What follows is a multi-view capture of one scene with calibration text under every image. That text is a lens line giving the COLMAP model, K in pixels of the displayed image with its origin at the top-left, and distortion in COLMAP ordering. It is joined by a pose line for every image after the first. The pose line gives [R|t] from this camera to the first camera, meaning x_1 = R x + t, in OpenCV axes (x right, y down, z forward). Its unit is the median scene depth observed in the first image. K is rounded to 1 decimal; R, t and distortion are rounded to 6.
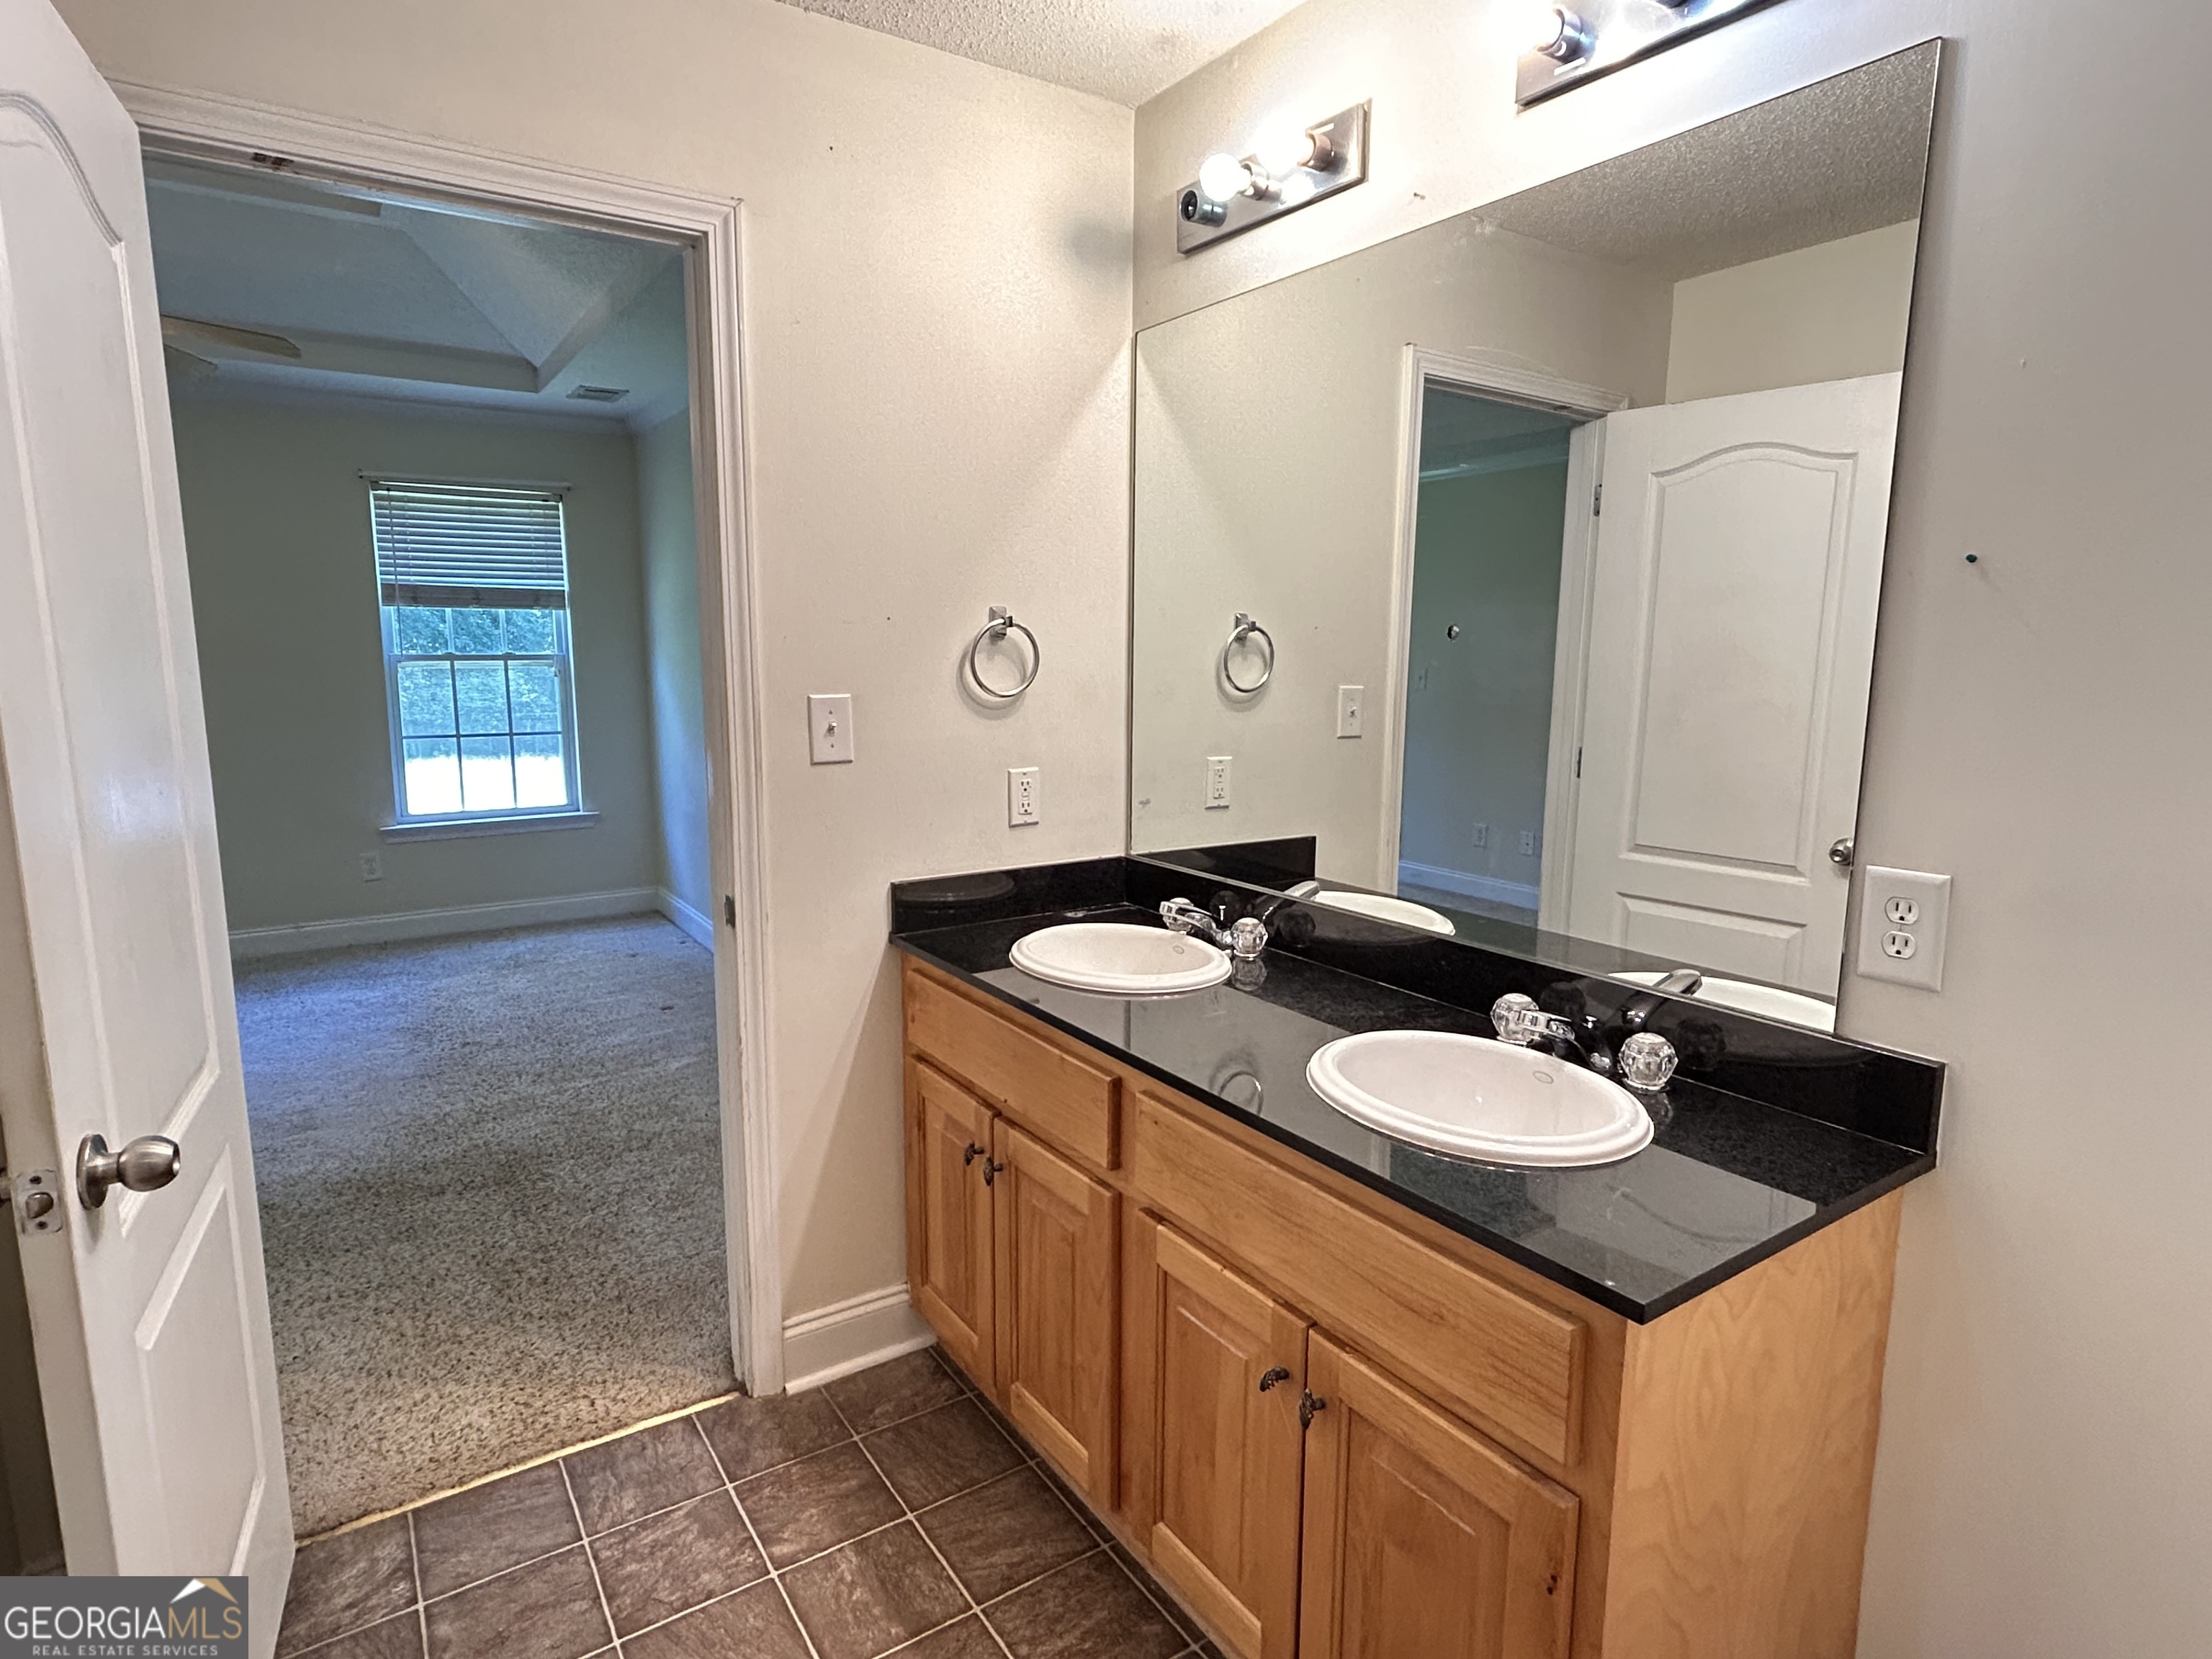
lens RADIAL K [[1177.1, 0, 1085.7], [0, 1177.1, 831.4], [0, 0, 1]] dist [-0.008711, -0.001937]
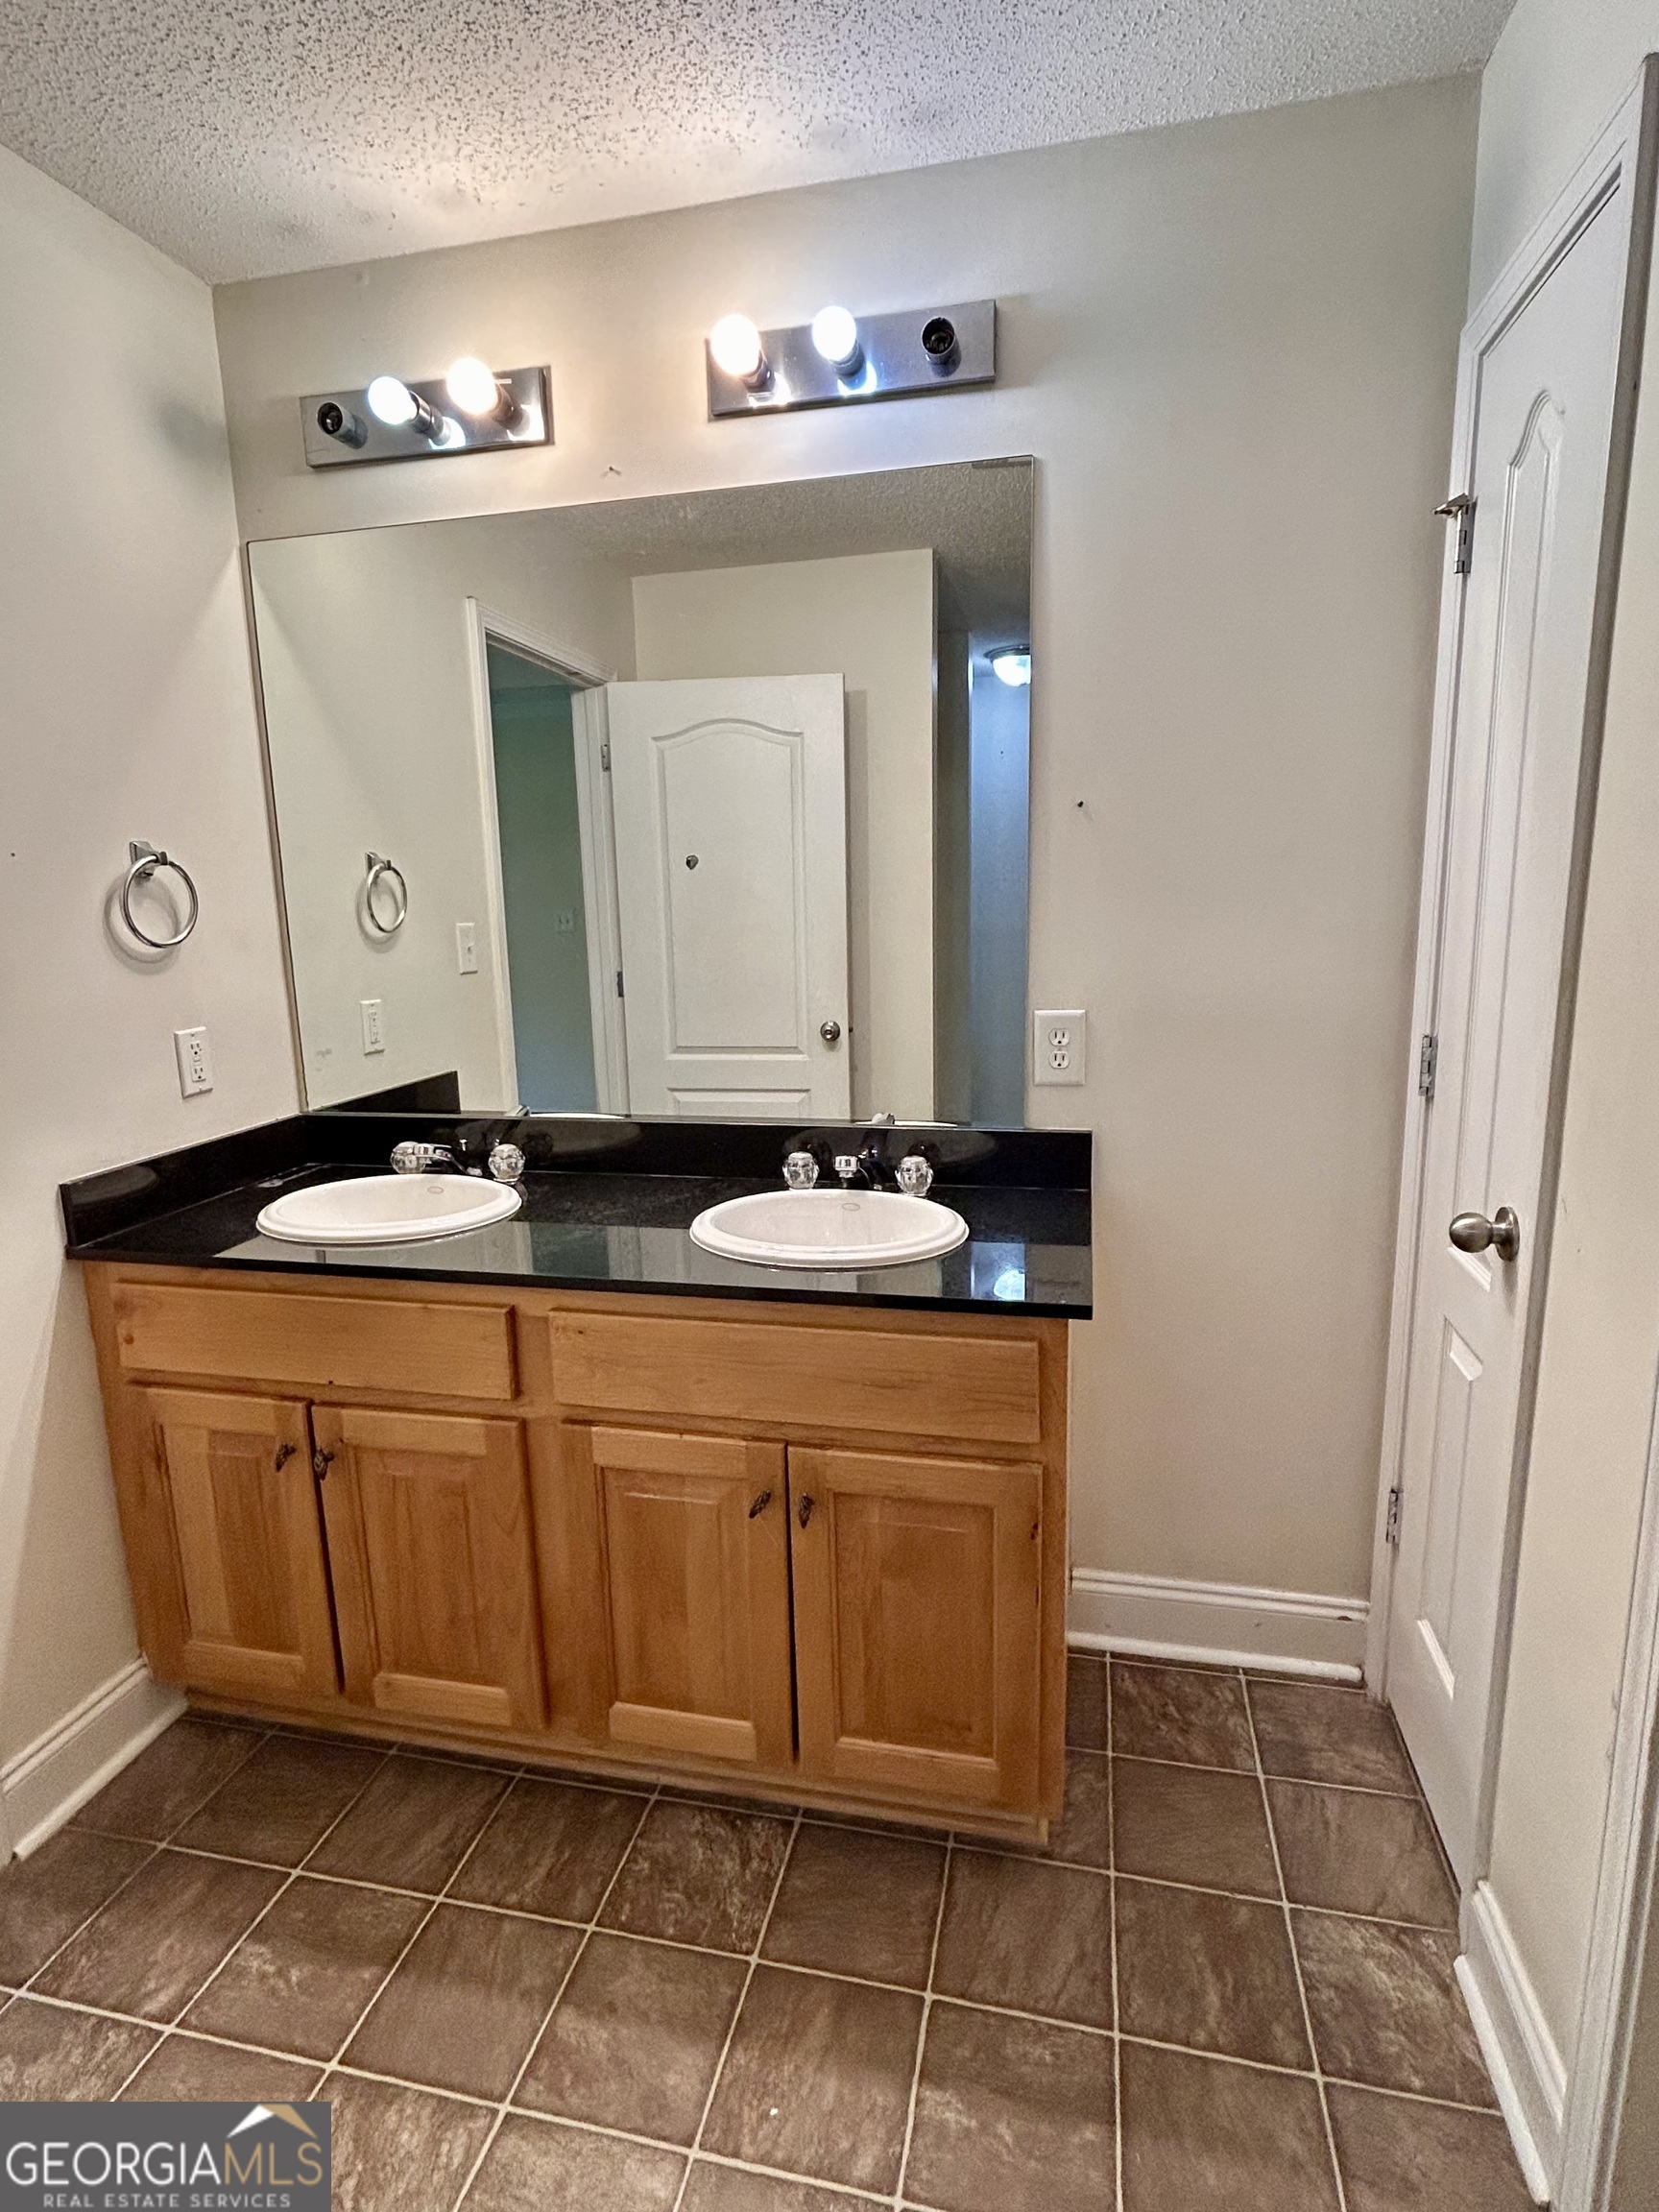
lens RADIAL K [[1111.5, 0, 823.3], [0, 1111.5, 1100.5], [0, 0, 1]] dist [-0.010728, 0.004258]
pose [[0.720662, -0.149429, 0.676991, -0.335593], [0.133719, 0.988119, 0.075758, -0.001061], [-0.680269, 0.035931, 0.732082, 0.098173]]
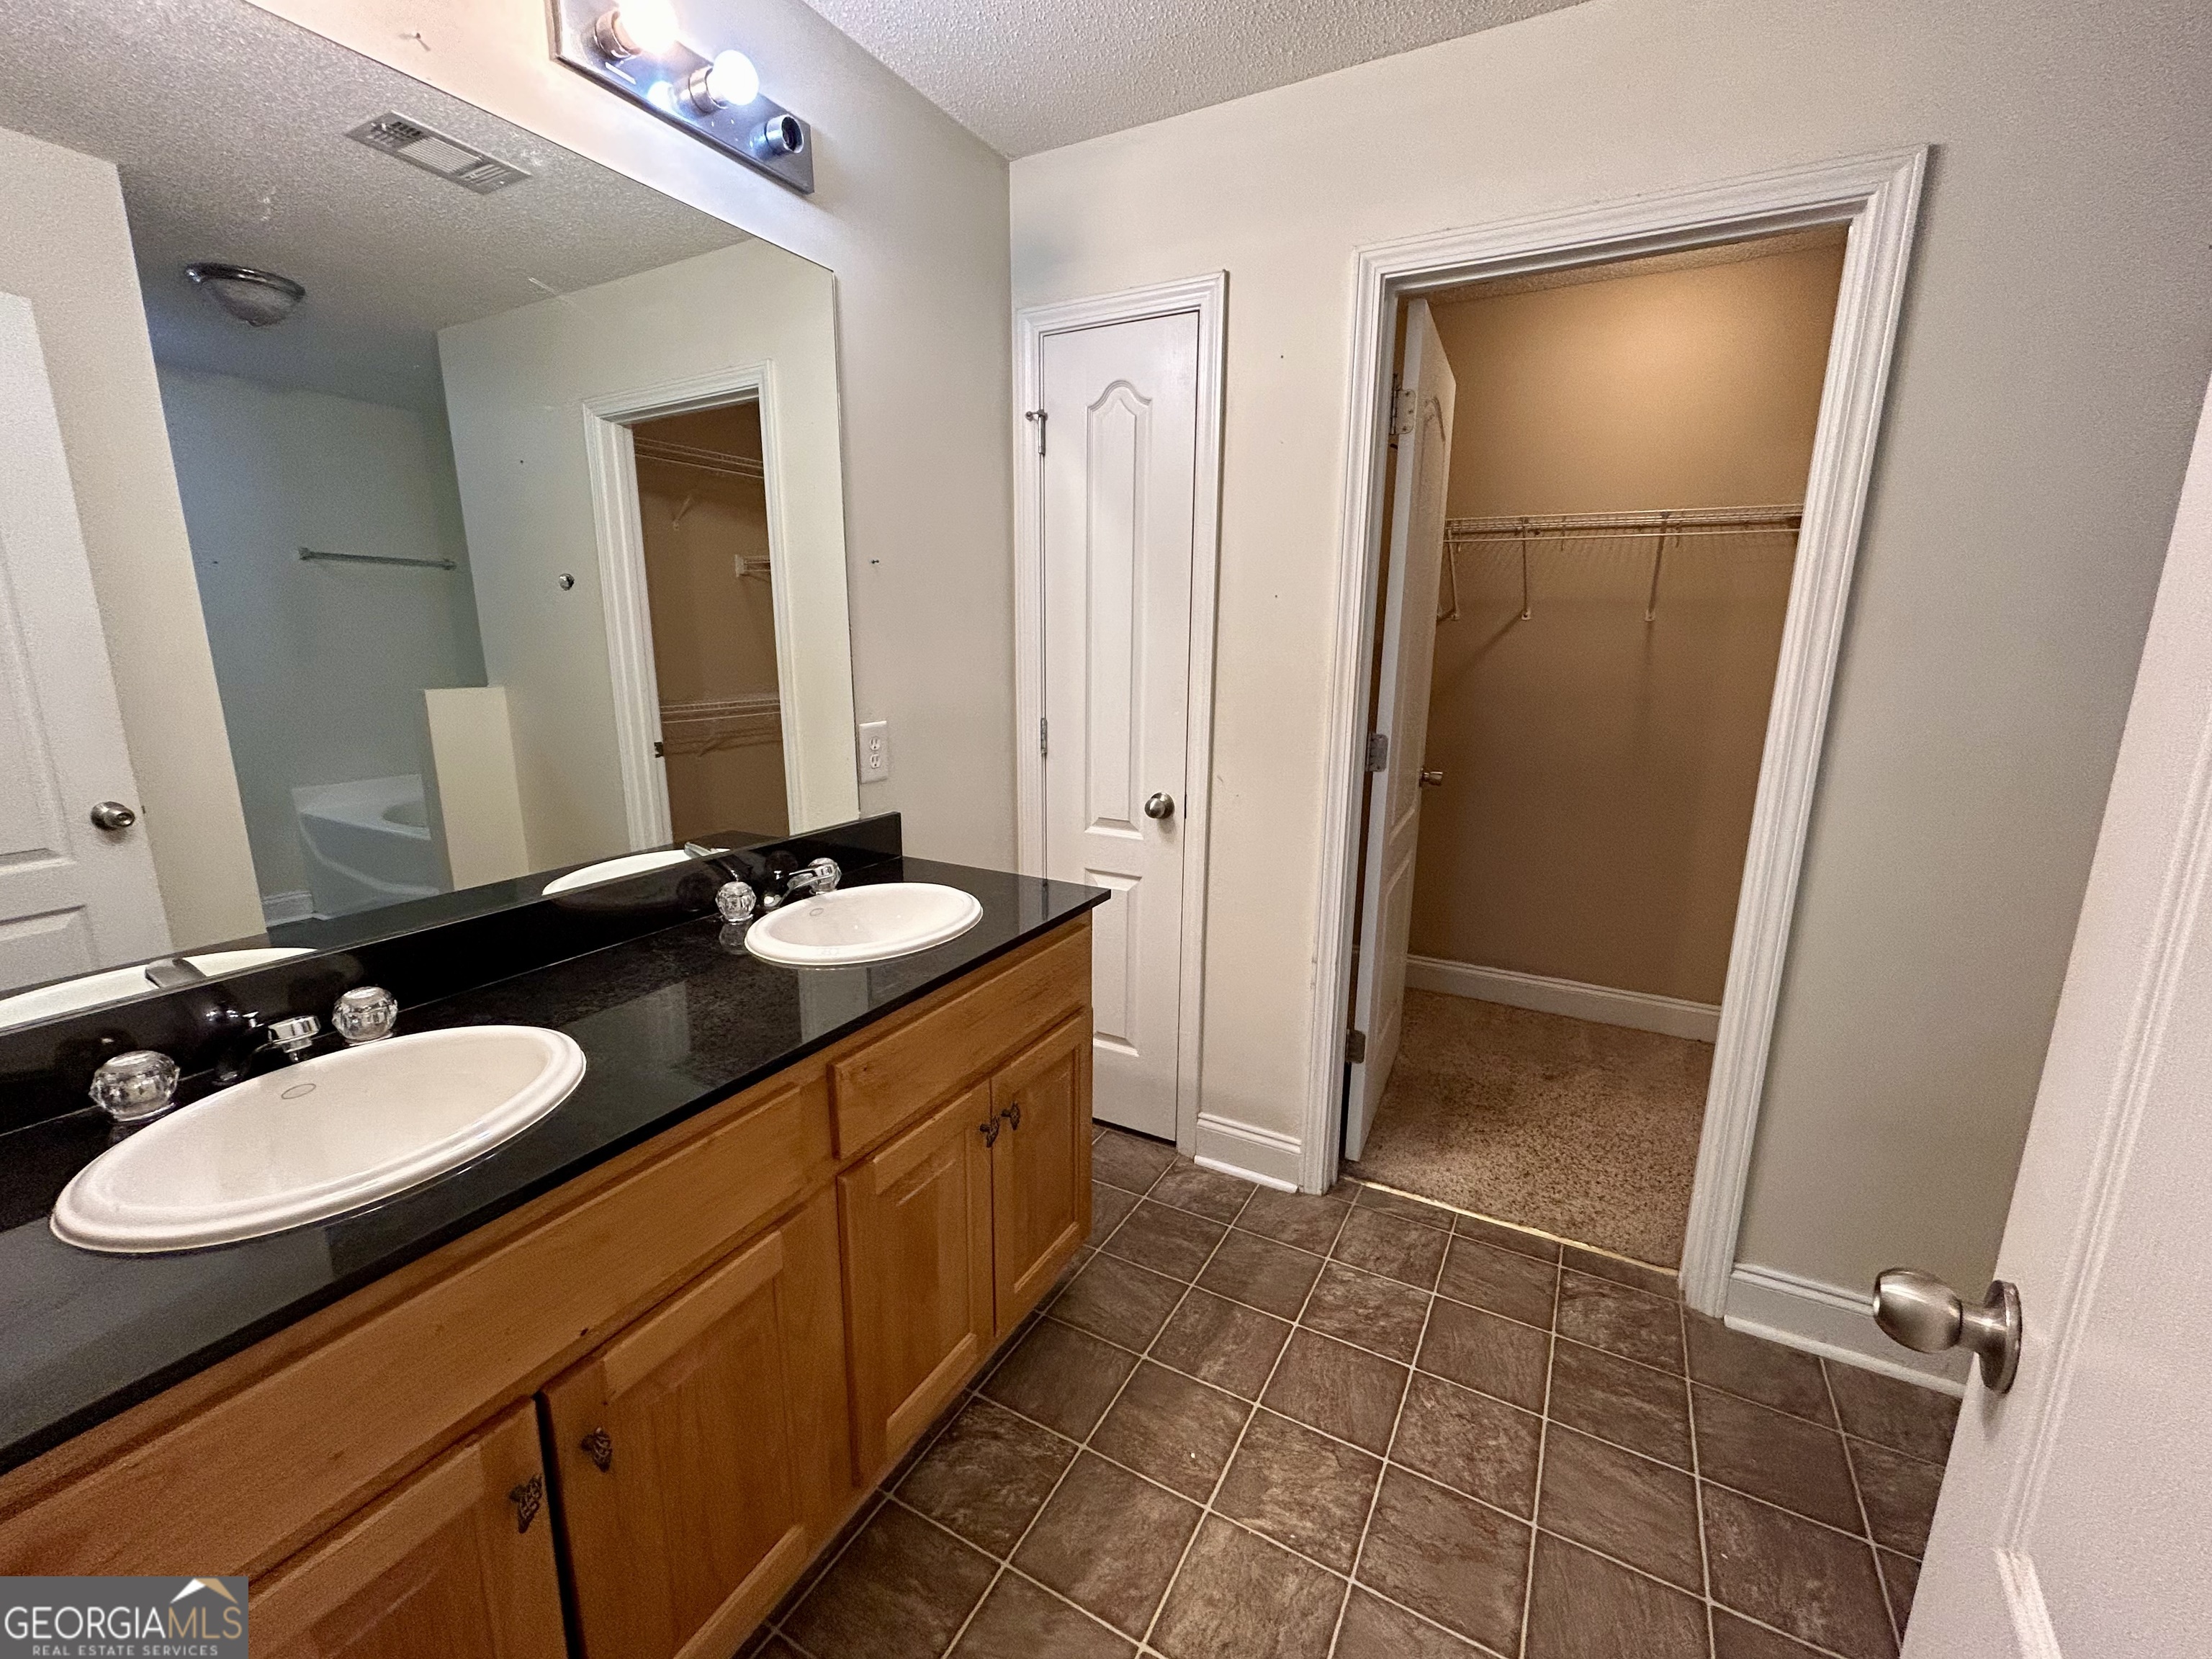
lens RADIAL K [[915.1, 0, 1123.1], [0, 915.1, 829.1], [0, 0, 1]] dist [0.000236, 0.000010]
pose [[-0.476515, -0.200103, 0.856092, -0.545463], [0.123124, 0.948968, 0.290345, -0.123647], [-0.870502, 0.243759, -0.427560, 0.855941]]
